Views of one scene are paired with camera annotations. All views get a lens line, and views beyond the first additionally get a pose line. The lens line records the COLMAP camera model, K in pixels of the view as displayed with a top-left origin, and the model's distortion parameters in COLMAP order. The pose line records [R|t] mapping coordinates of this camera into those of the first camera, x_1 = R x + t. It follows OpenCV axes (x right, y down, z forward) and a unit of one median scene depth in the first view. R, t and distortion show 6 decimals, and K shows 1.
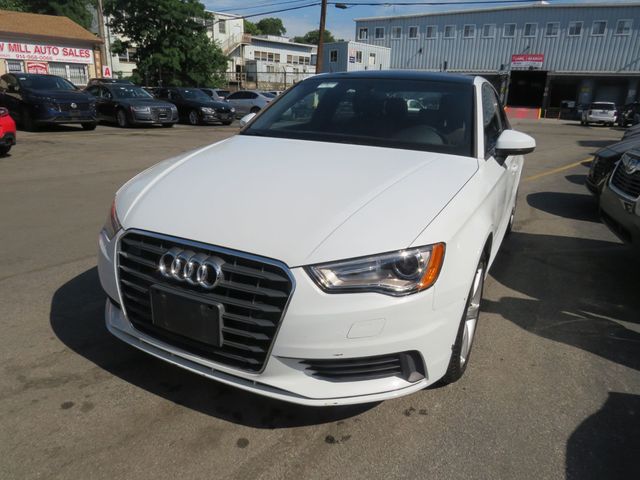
lens RADIAL K [[463.6, 0, 338.5], [0, 463.6, 230.8], [0, 0, 1]] dist [-0.027811, -0.003904]
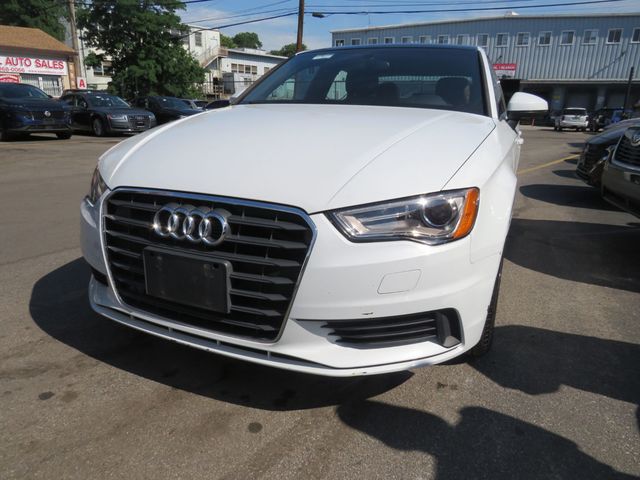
lens RADIAL K [[463.6, 0, 339.0], [0, 463.6, 227.9], [0, 0, 1]] dist [-0.027811, -0.003904]
pose [[0.998681, -0.028918, 0.042417, -0.063189], [0.030218, 0.999083, -0.030343, 0.097190], [-0.041501, 0.031585, 0.998639, 0.098708]]
